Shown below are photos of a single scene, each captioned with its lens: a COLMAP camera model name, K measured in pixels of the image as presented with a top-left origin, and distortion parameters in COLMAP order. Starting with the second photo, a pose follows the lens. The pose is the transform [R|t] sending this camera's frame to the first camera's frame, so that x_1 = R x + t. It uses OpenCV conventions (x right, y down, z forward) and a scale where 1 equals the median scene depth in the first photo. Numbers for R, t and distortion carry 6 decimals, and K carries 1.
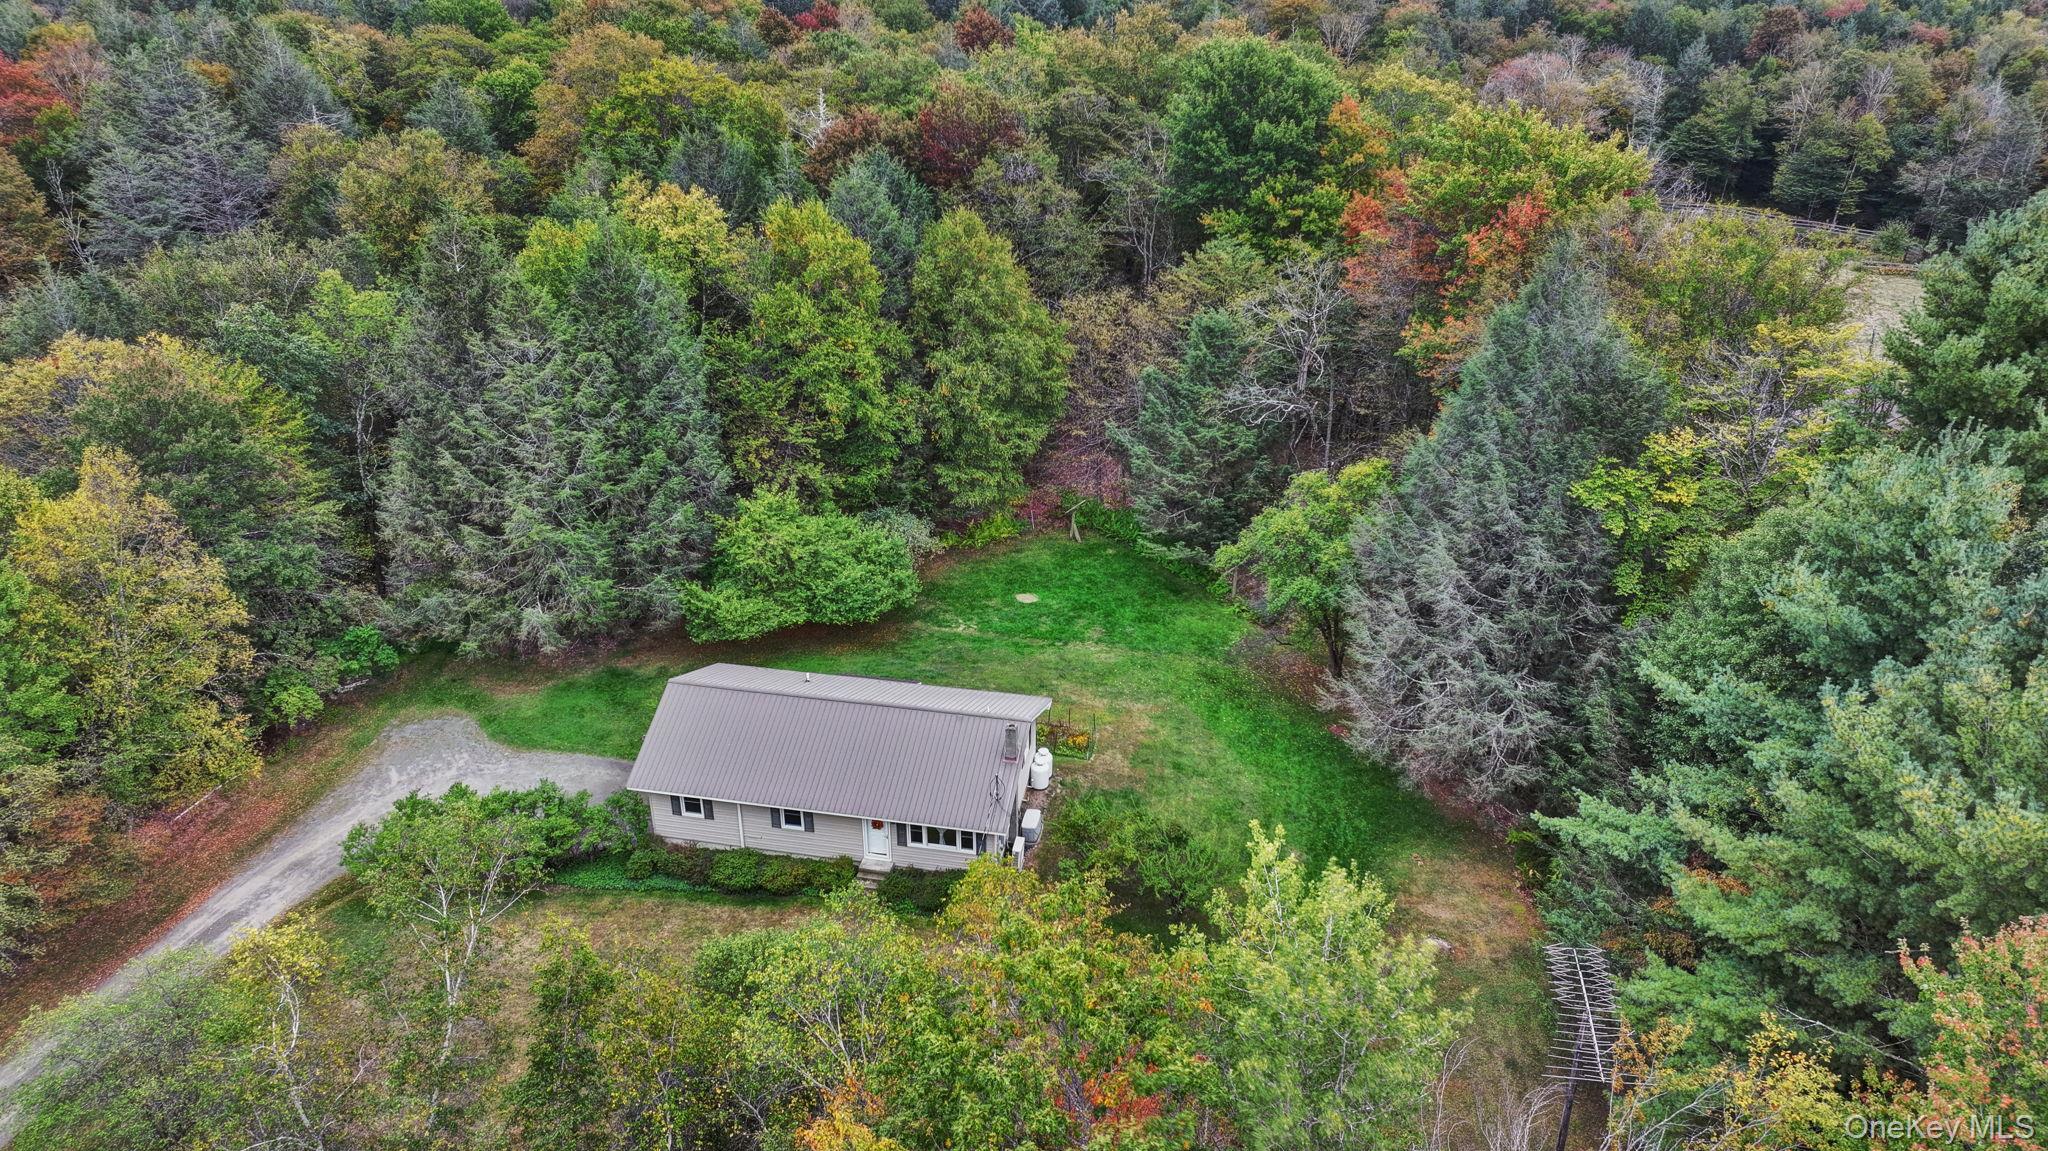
lens RADIAL K [[1440.2, 0, 1024.0], [0, 1440.2, 575.5], [0, 0, 1]] dist [0.004371, -0.004163]
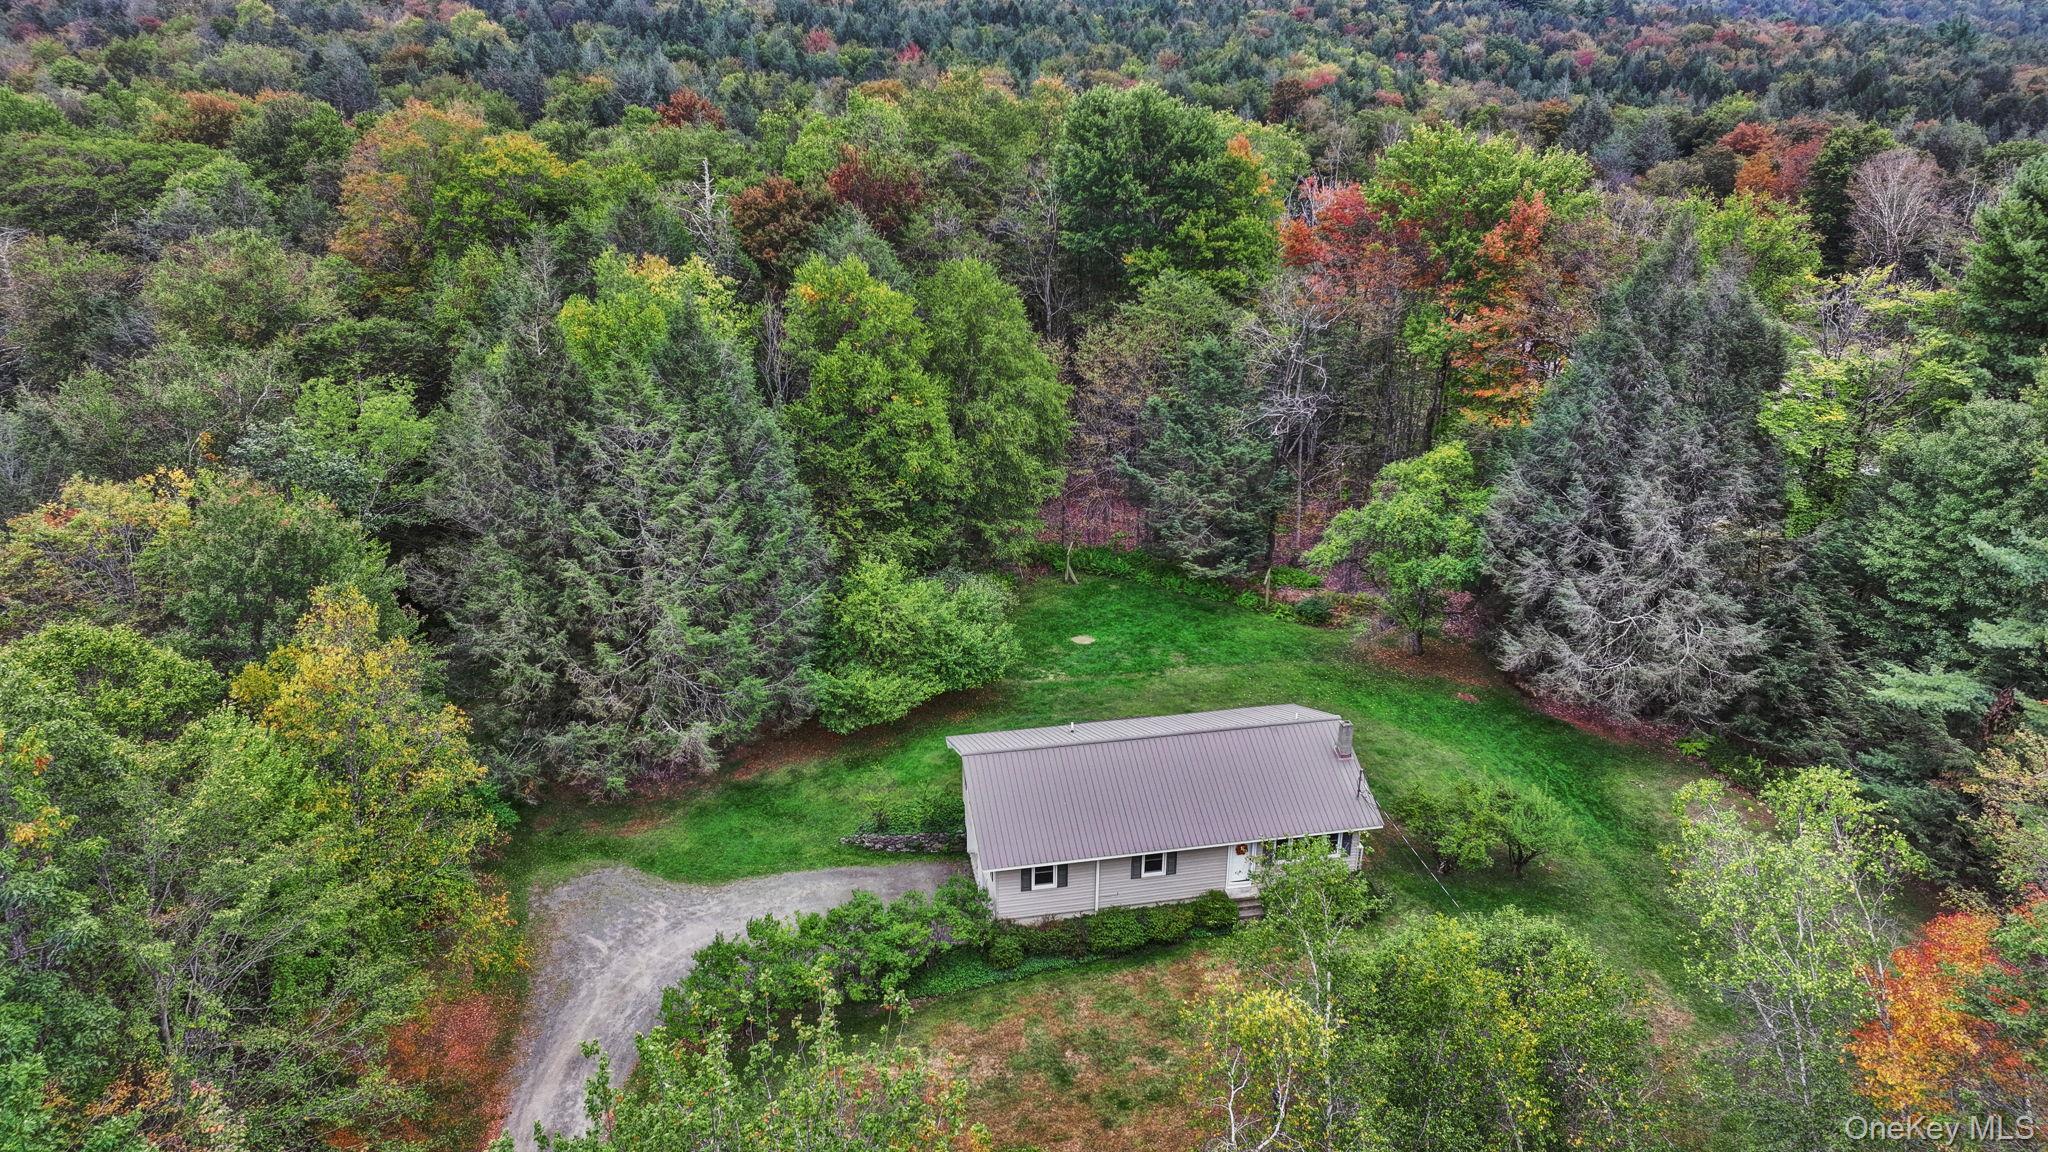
lens RADIAL K [[1440.2, 0, 1024.0], [0, 1440.2, 576.0], [0, 0, 1]] dist [0.004371, -0.004163]
pose [[0.925562, -0.150994, 0.347181, -0.419228], [0.173126, 0.984332, -0.033442, -0.001276], [-0.336692, 0.091059, 0.937202, 0.093081]]
